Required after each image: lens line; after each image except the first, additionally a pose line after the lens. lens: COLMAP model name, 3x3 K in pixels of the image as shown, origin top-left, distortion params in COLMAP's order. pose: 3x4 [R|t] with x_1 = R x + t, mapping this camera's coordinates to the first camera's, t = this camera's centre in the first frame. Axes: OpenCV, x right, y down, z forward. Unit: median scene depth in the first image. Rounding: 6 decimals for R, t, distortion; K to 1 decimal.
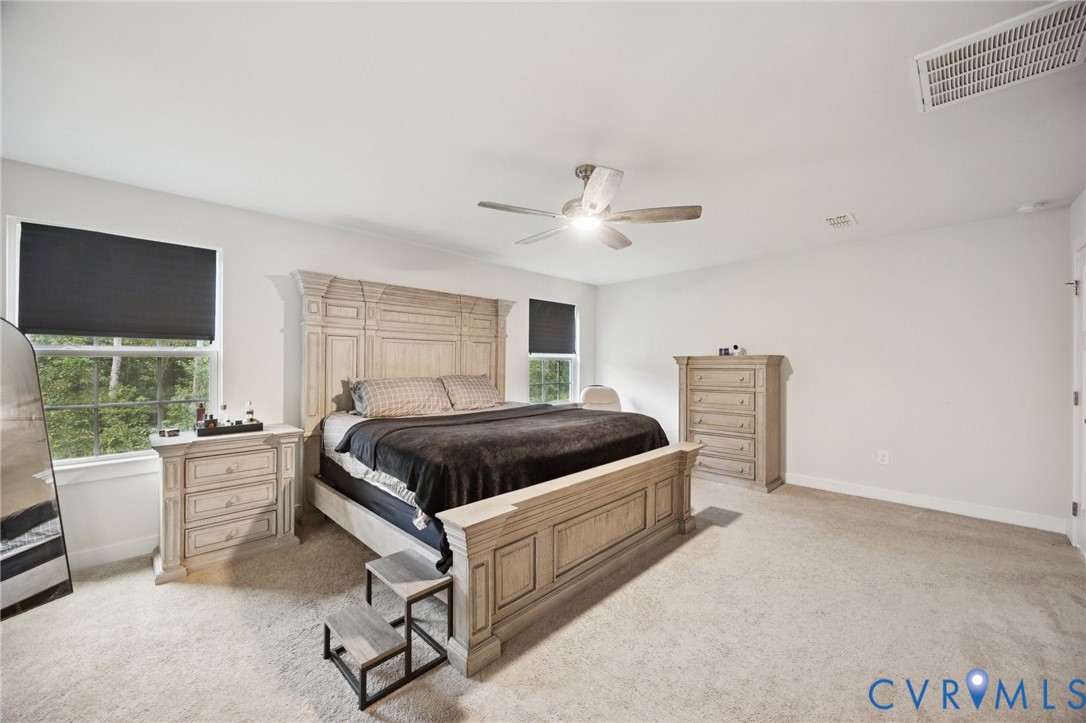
lens RADIAL K [[411.6, 0, 543.0], [0, 411.6, 361.5], [0, 0, 1]] dist [-0.000252, -0.000038]
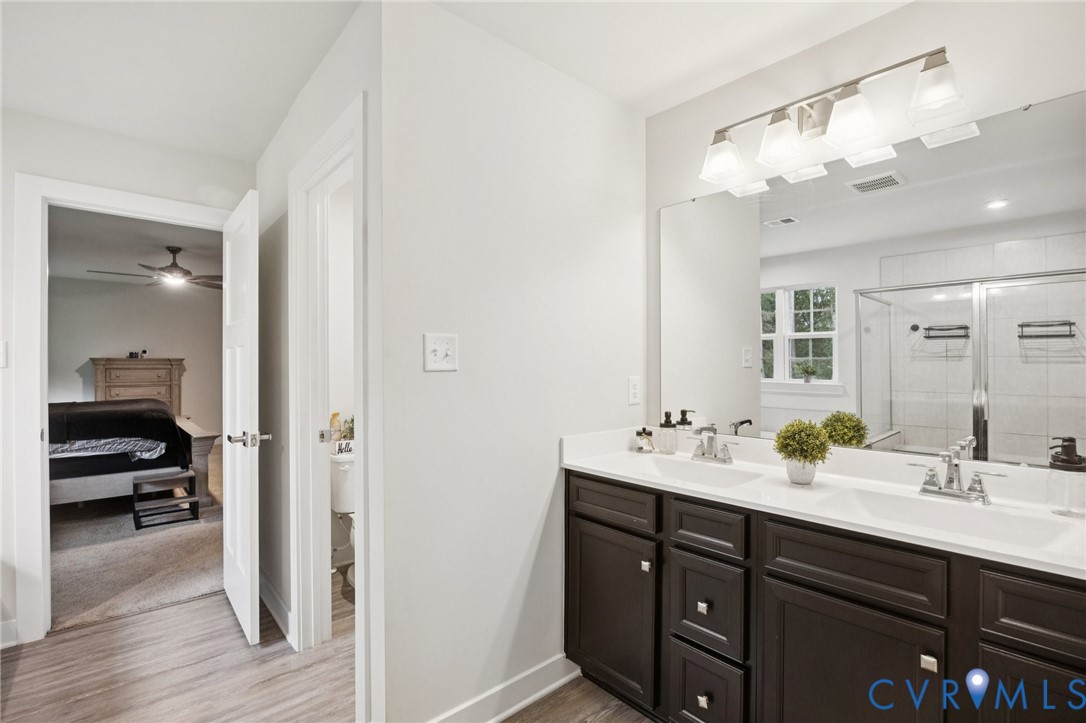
lens RADIAL K [[493.2, 0, 543.0], [0, 493.2, 361.5], [0, 0, 1]] dist [-0.002870, -0.000783]
pose [[0.068993, 0.011288, 0.997553, -1.045119], [-0.006157, 0.999922, -0.010889, 0.005233], [-0.997598, -0.005391, 0.069057, -0.381086]]
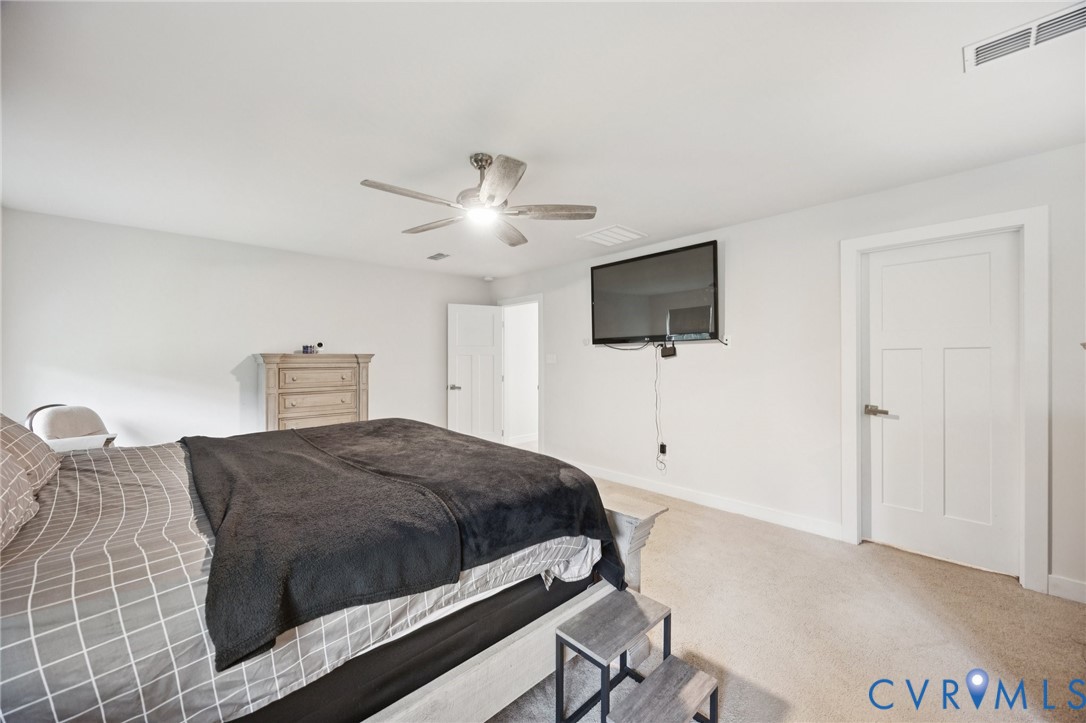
lens RADIAL K [[411.6, 0, 543.0], [0, 411.6, 361.5], [0, 0, 1]] dist [-0.000252, -0.000038]
pose [[0.030323, -0.000481, 0.999540, -0.488906], [-0.004270, 0.999991, 0.000611, 0.000552], [-0.999531, -0.004287, 0.030321, 0.480017]]
